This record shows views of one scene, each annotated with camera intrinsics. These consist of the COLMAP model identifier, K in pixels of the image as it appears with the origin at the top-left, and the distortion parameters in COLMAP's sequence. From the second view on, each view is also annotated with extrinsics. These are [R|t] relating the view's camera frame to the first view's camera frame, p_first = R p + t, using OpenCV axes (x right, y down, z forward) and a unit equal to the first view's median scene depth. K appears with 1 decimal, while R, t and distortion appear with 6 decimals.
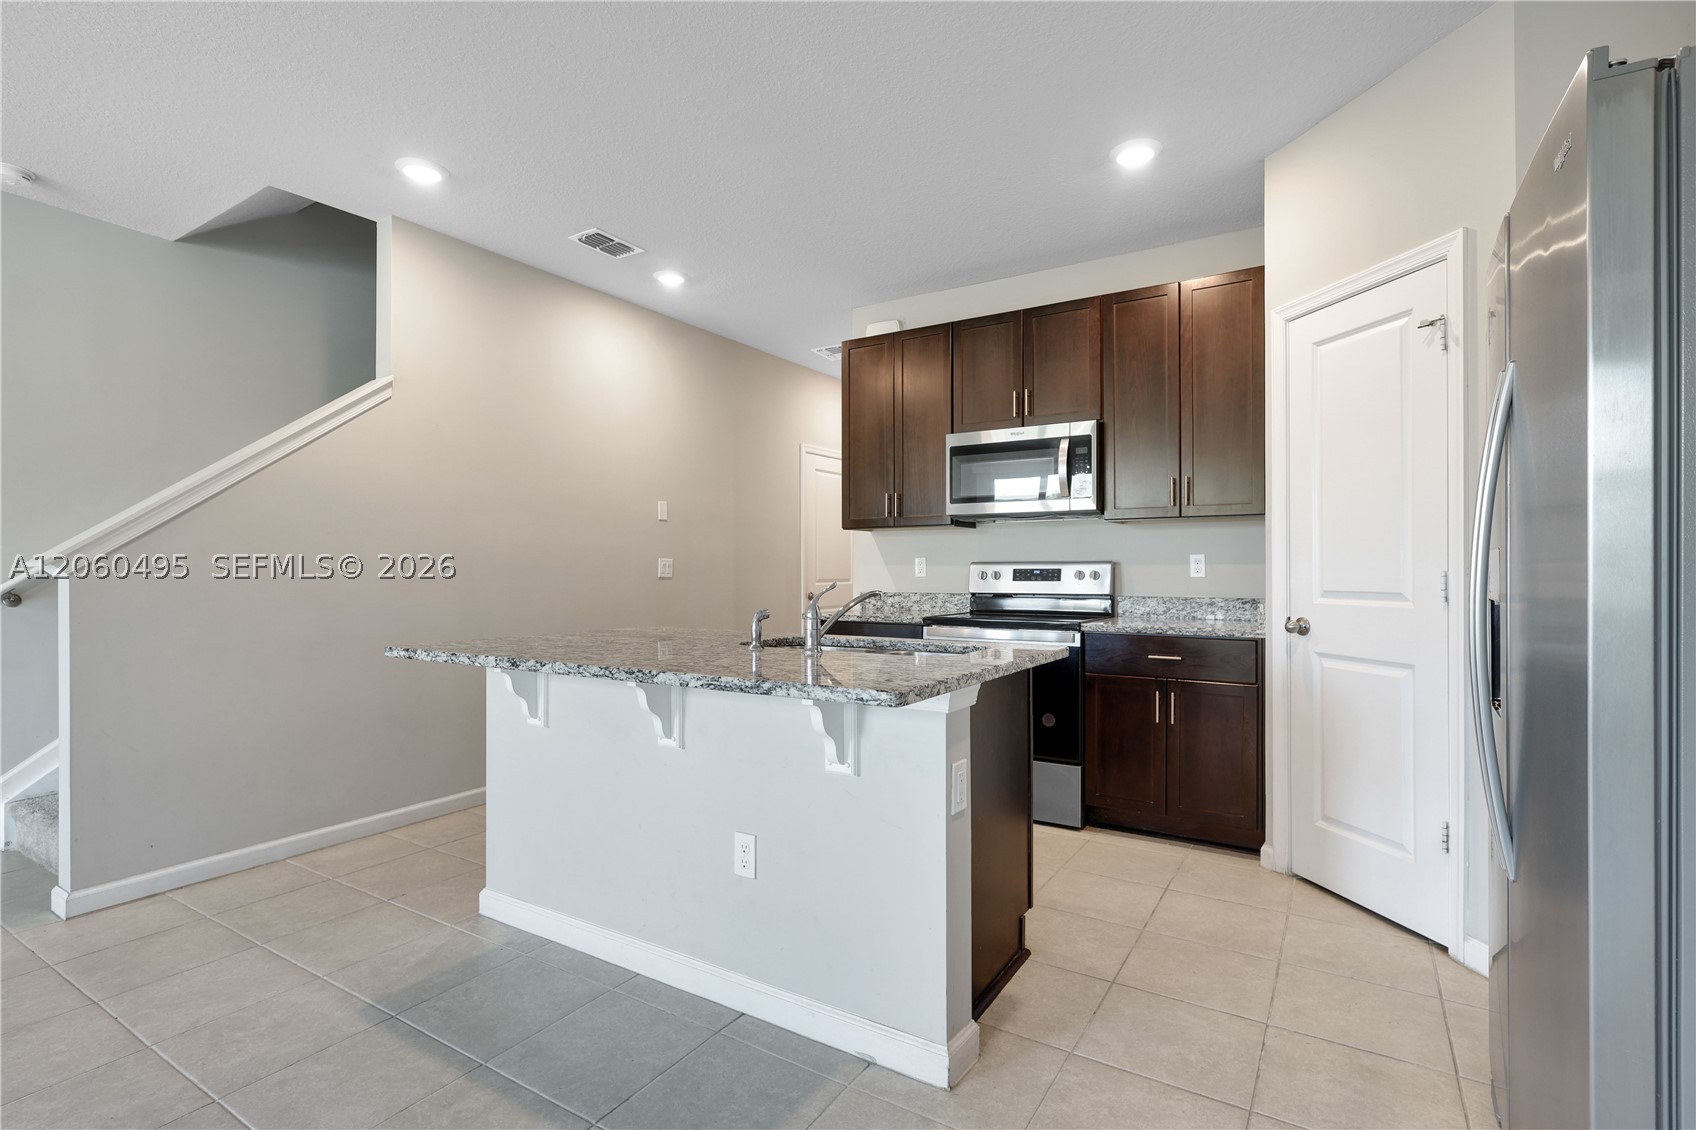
lens RADIAL K [[799.9, 0, 848.0], [0, 799.9, 565.0], [0, 0, 1]] dist [0.001659, 0.000355]
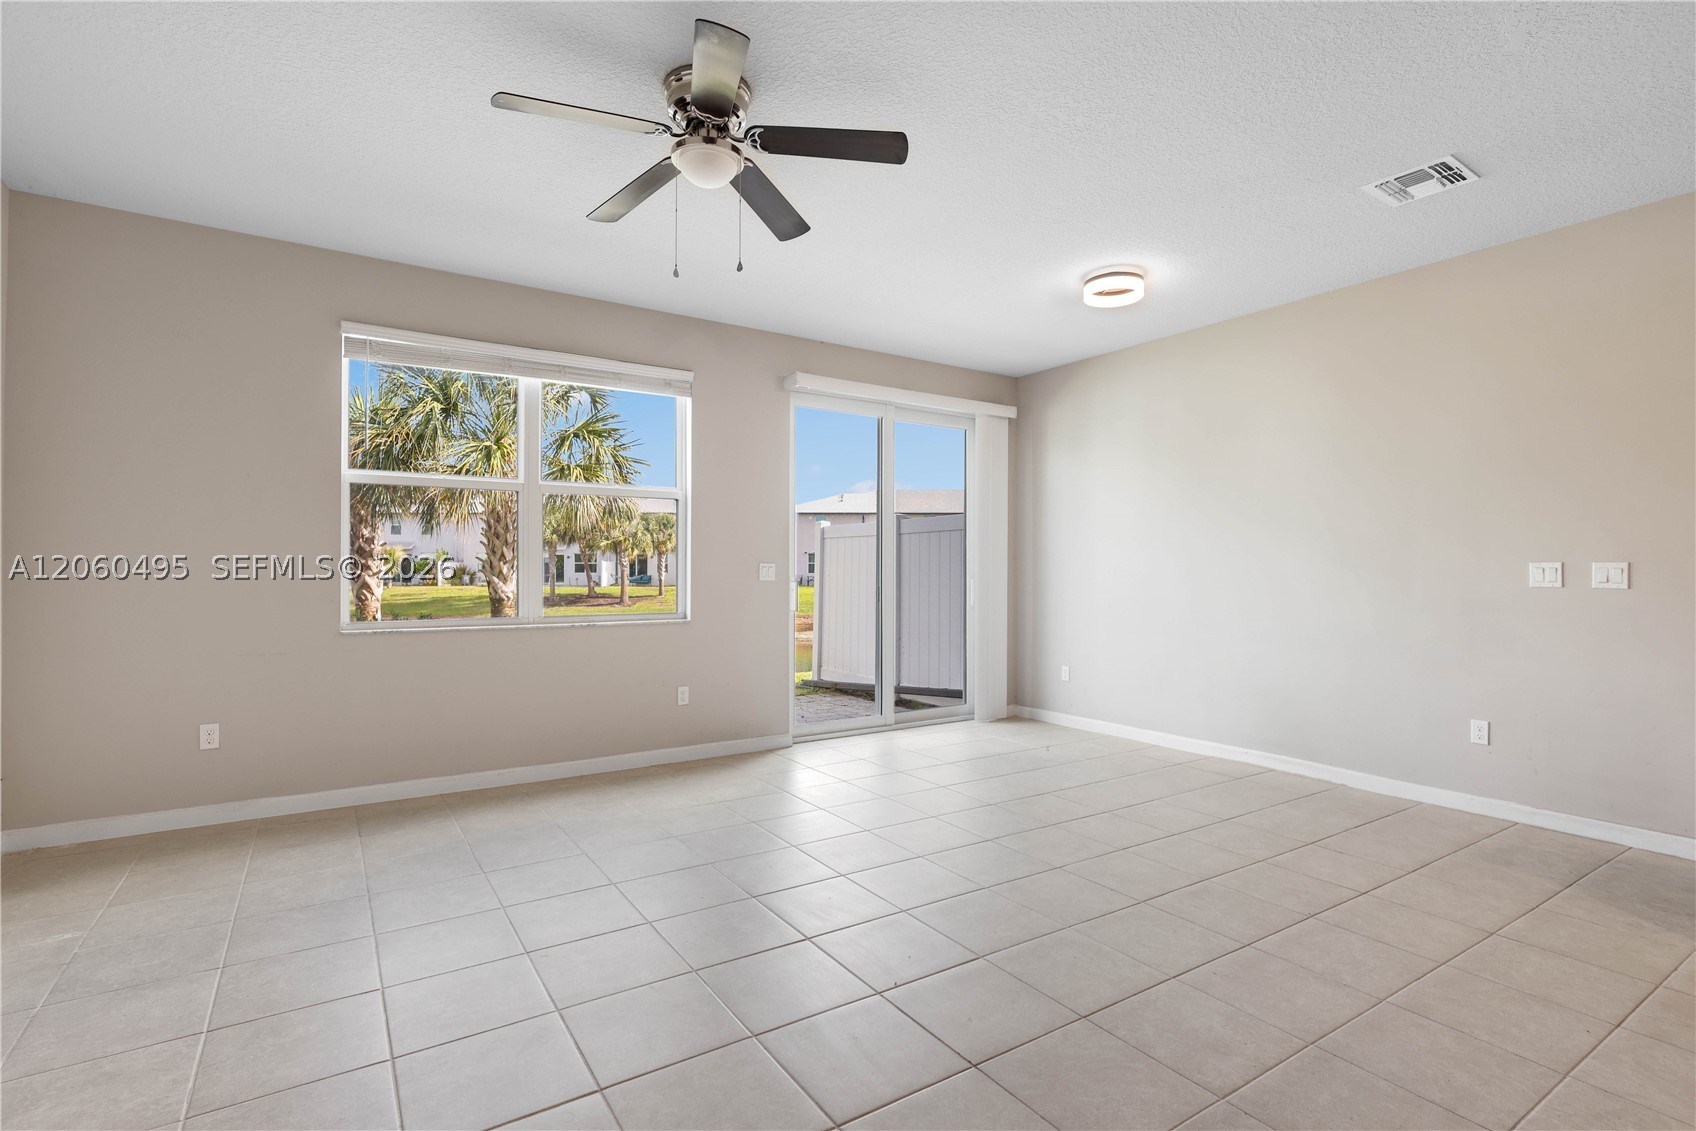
lens RADIAL K [[798.8, 0, 838.4], [0, 798.8, 561.4], [0, 0, 1]] dist [0.000525, 0.000403]
pose [[-0.421468, -0.007133, -0.906815, 0.186952], [0.000987, 0.999965, -0.008325, -0.001827], [0.906843, -0.004404, -0.421447, 0.320779]]
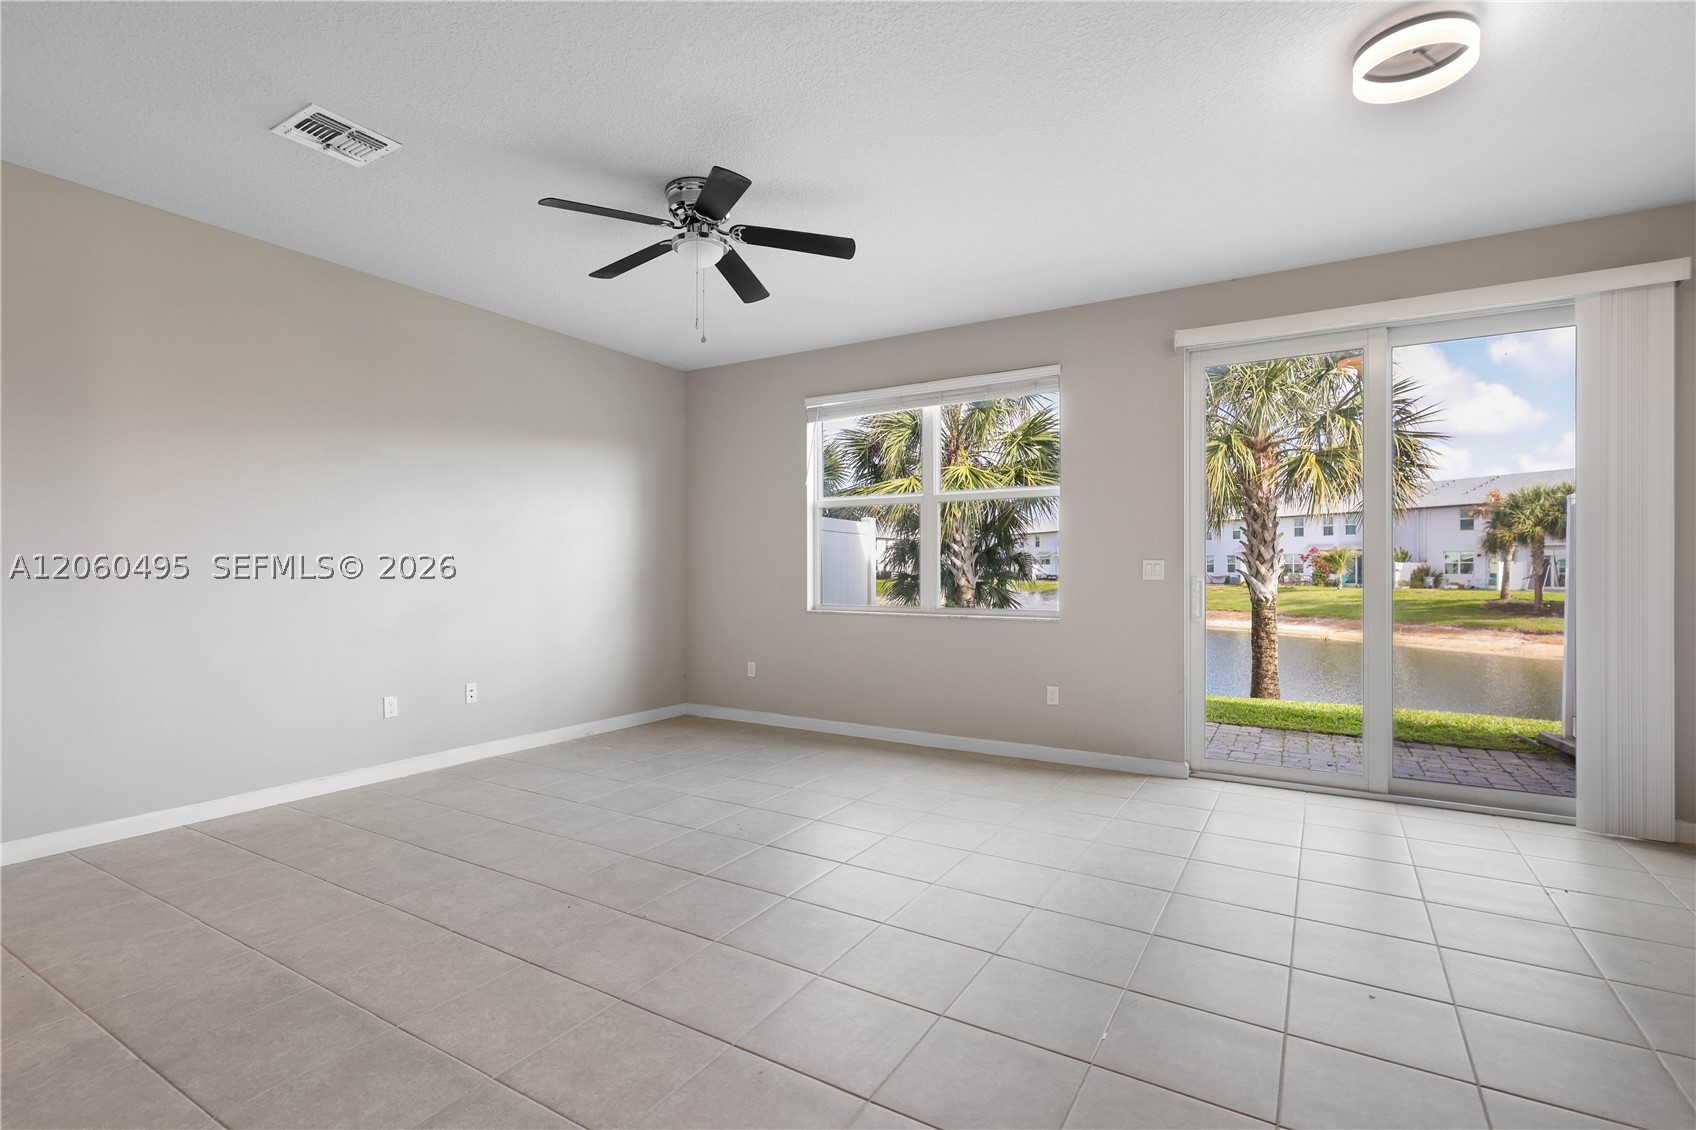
lens RADIAL K [[790.3, 0, 848.0], [0, 790.3, 565.0], [0, 0, 1]] dist [0.002523, -0.000145]
pose [[-0.999848, 0.001772, -0.017321, -0.544737], [0.001894, 0.999973, -0.007054, 0.004915], [0.017308, -0.007086, -0.999825, 0.810177]]
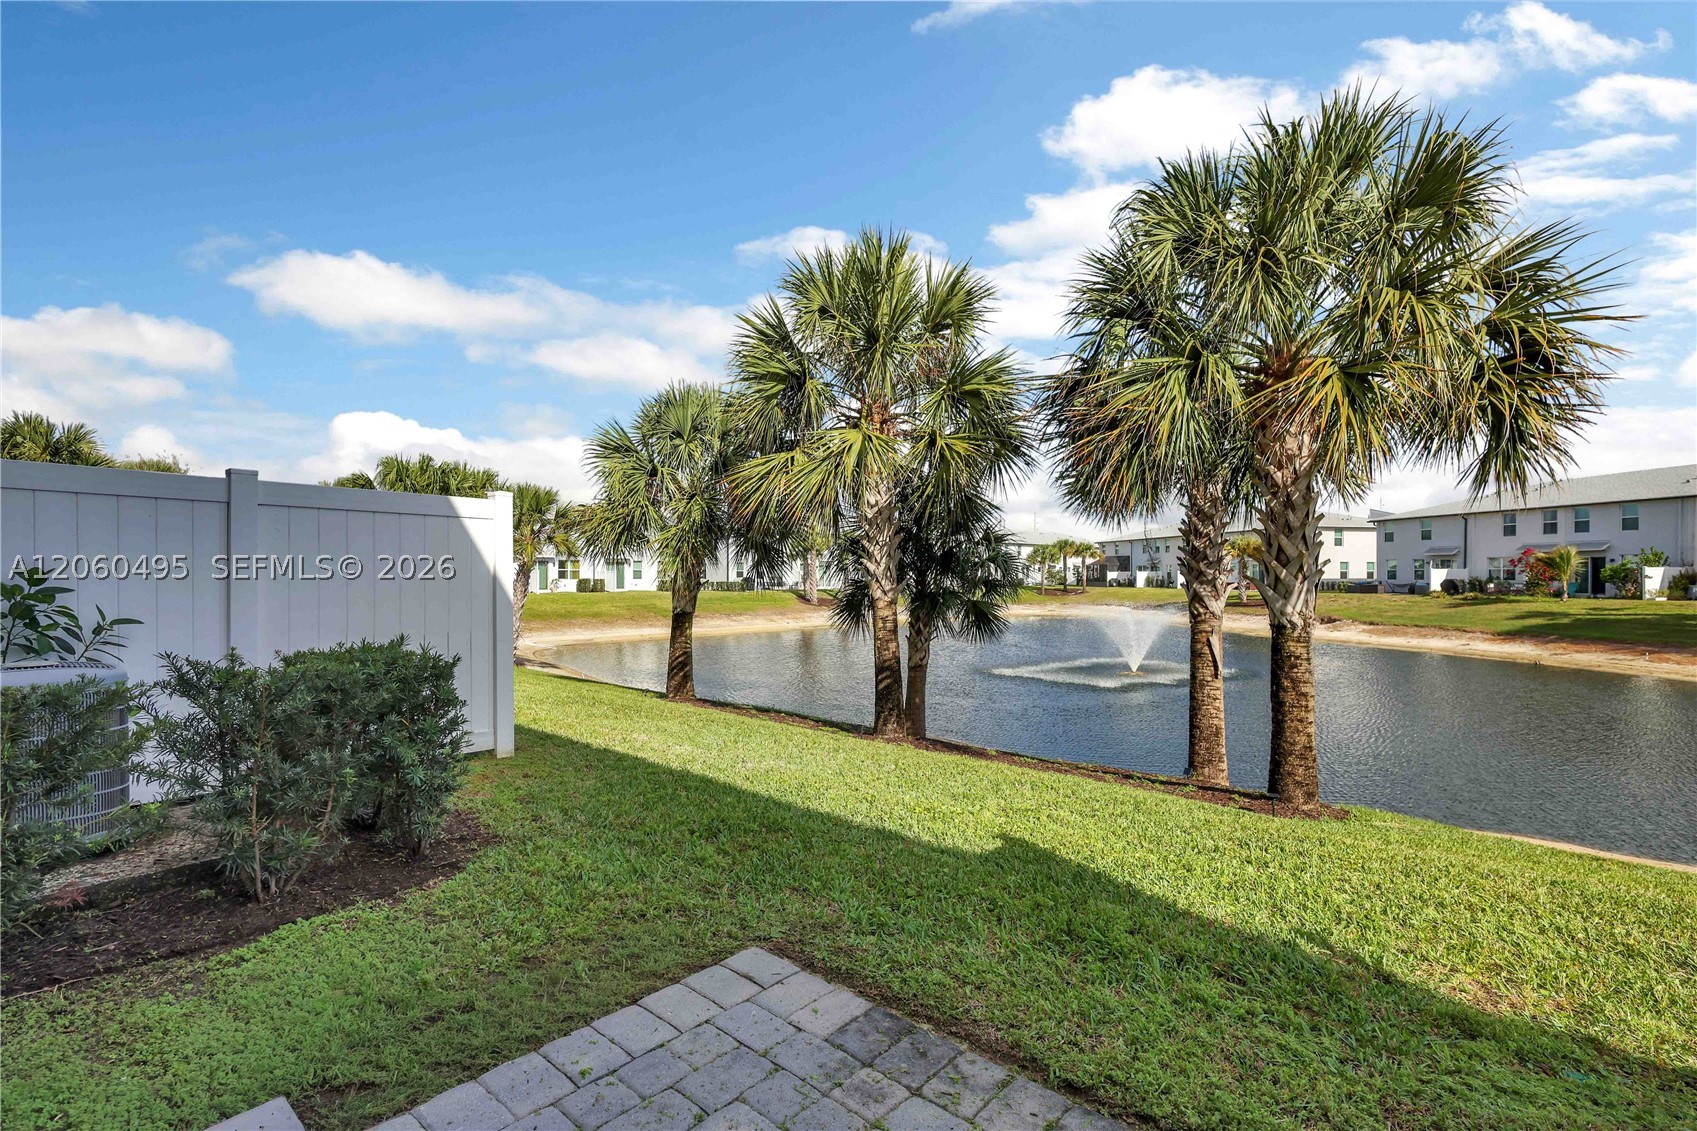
lens RADIAL K [[792.2, 0, 864.6], [0, 792.2, 581.0], [0, 0, 1]] dist [0.017338, -0.000102]
pose [[-0.987174, 0.002245, 0.159631, -1.591257], [0.002790, 0.999991, 0.003189, 0.008370], [-0.159622, 0.003594, -0.987172, -0.299918]]
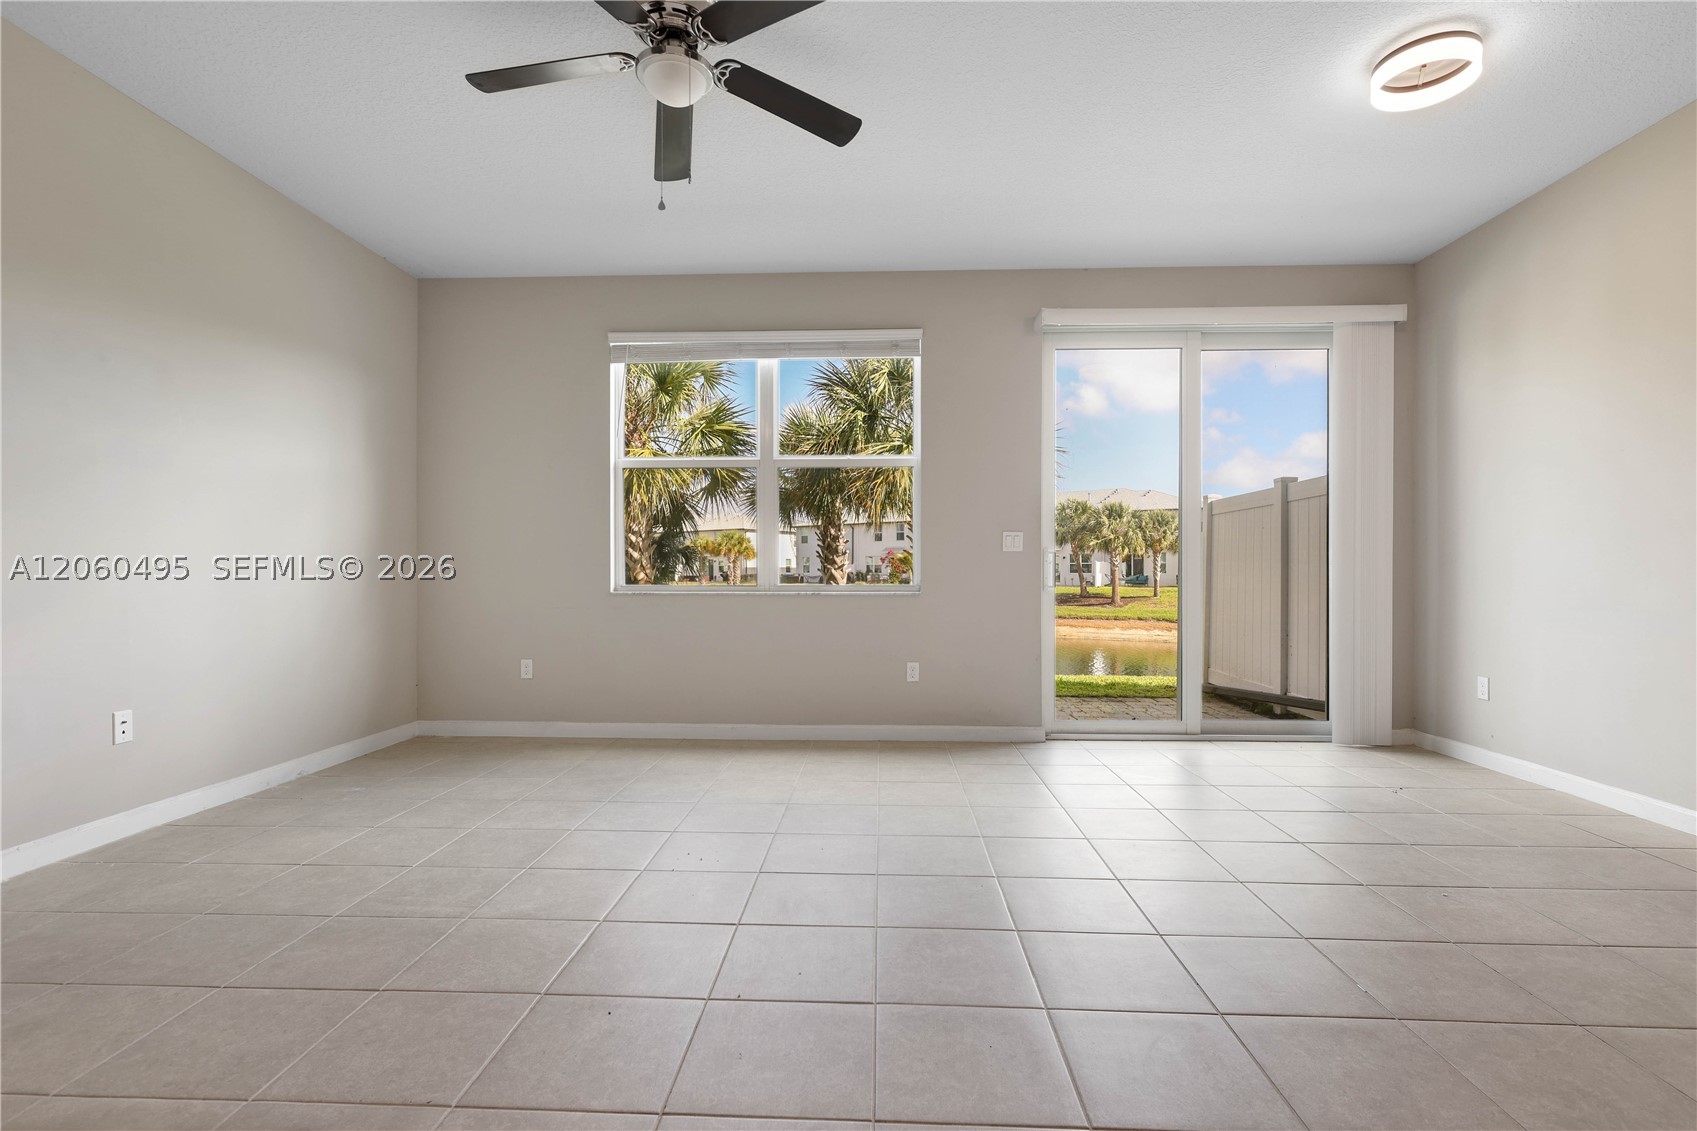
lens RADIAL K [[793.2, 0, 846.0], [0, 793.2, 571.5], [0, 0, 1]] dist [0.001270, 0.000380]
pose [[-0.869495, 0.003125, -0.493931, -0.195478], [0.003902, 0.999992, -0.000541, 0.051072], [0.493926, -0.002398, -0.869501, 0.561072]]
